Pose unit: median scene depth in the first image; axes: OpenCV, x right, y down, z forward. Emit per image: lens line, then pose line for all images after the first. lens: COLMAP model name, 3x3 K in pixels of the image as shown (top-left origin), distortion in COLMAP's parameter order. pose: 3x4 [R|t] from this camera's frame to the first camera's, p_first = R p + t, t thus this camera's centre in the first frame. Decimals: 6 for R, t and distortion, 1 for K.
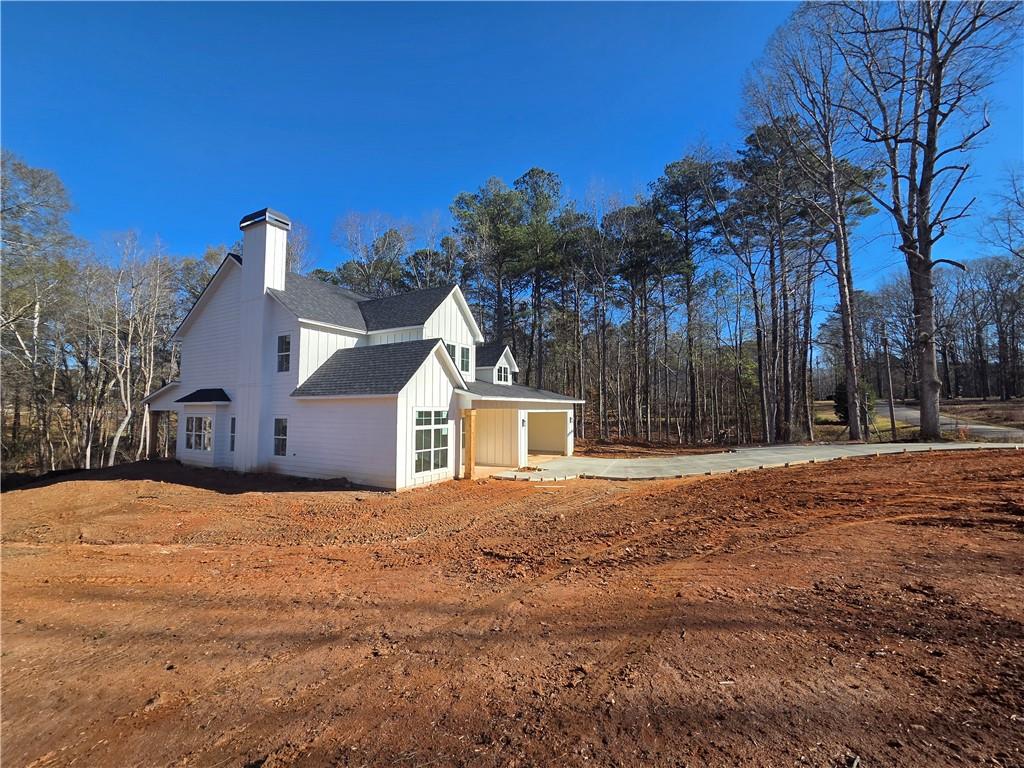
lens RADIAL K [[417.2, 0, 507.3], [0, 417.2, 380.3], [0, 0, 1]] dist [-0.000181, -0.000245]
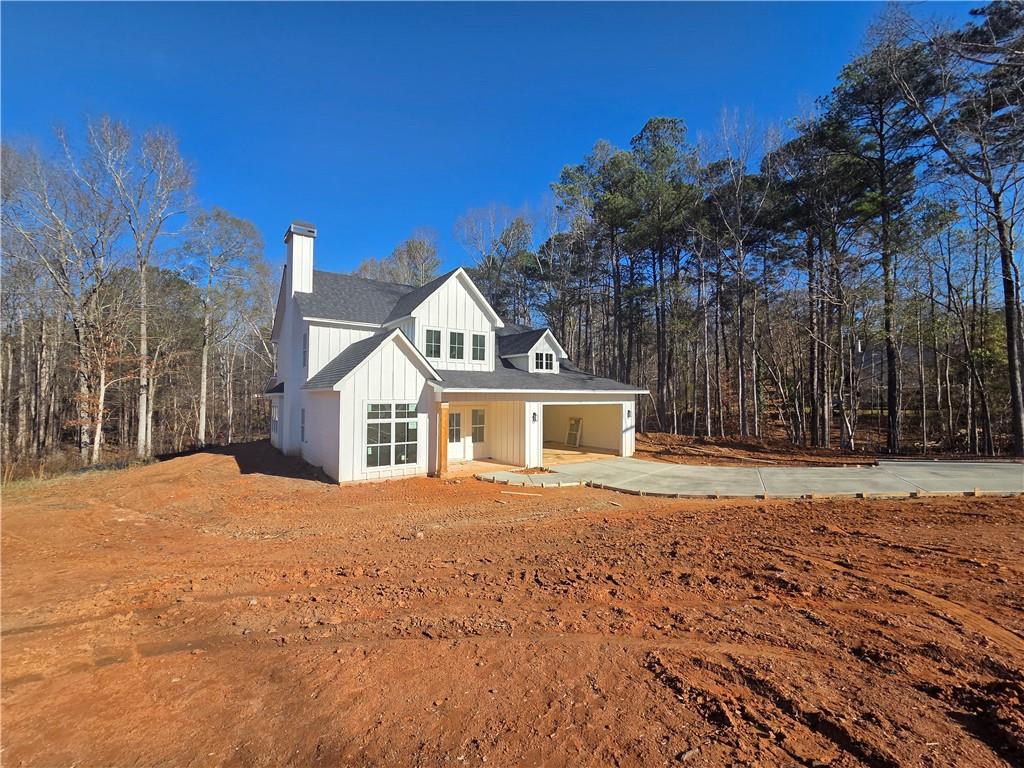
lens RADIAL K [[417.2, 0, 507.3], [0, 417.2, 380.3], [0, 0, 1]] dist [-0.000181, -0.000245]
pose [[0.911411, -0.013107, -0.411288, 0.348957], [0.025717, 0.999353, 0.025141, 0.001515], [0.410692, -0.033491, 0.911159, 0.181235]]
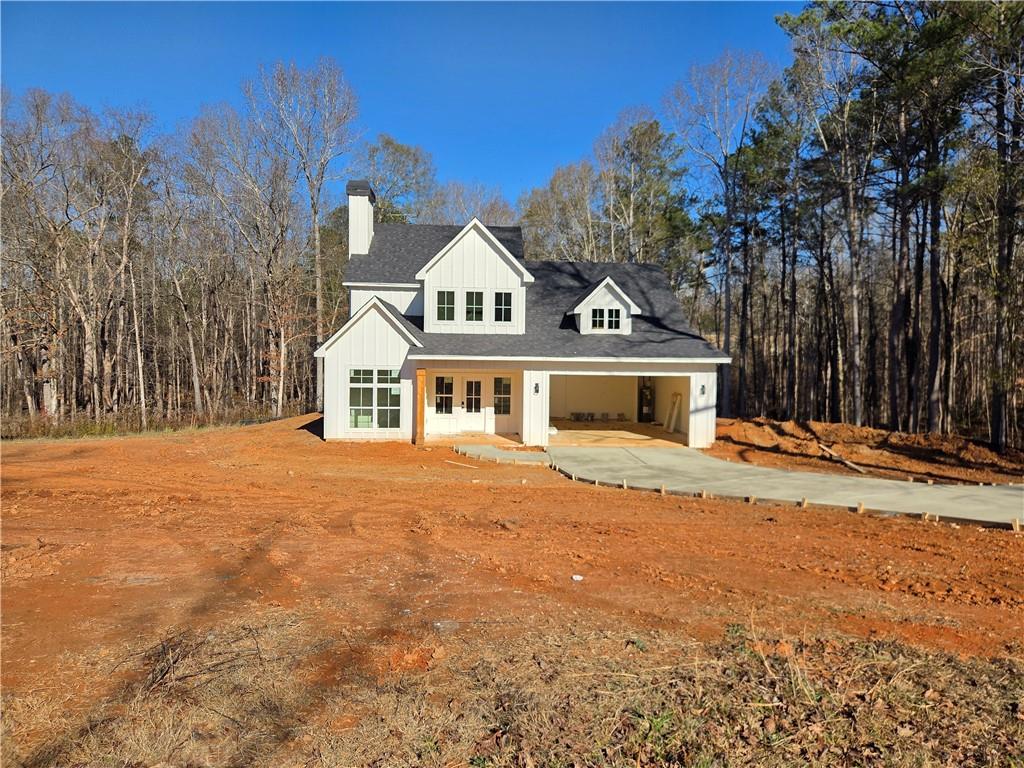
lens RADIAL K [[674.3, 0, 528.9], [0, 674.3, 365.8], [0, 0, 1]] dist [0.039621, -0.002633]
pose [[0.572399, 0.027671, -0.819508, 1.039515], [0.042850, 0.997055, 0.063595, -0.017308], [0.818855, -0.071518, 0.569528, 0.292814]]
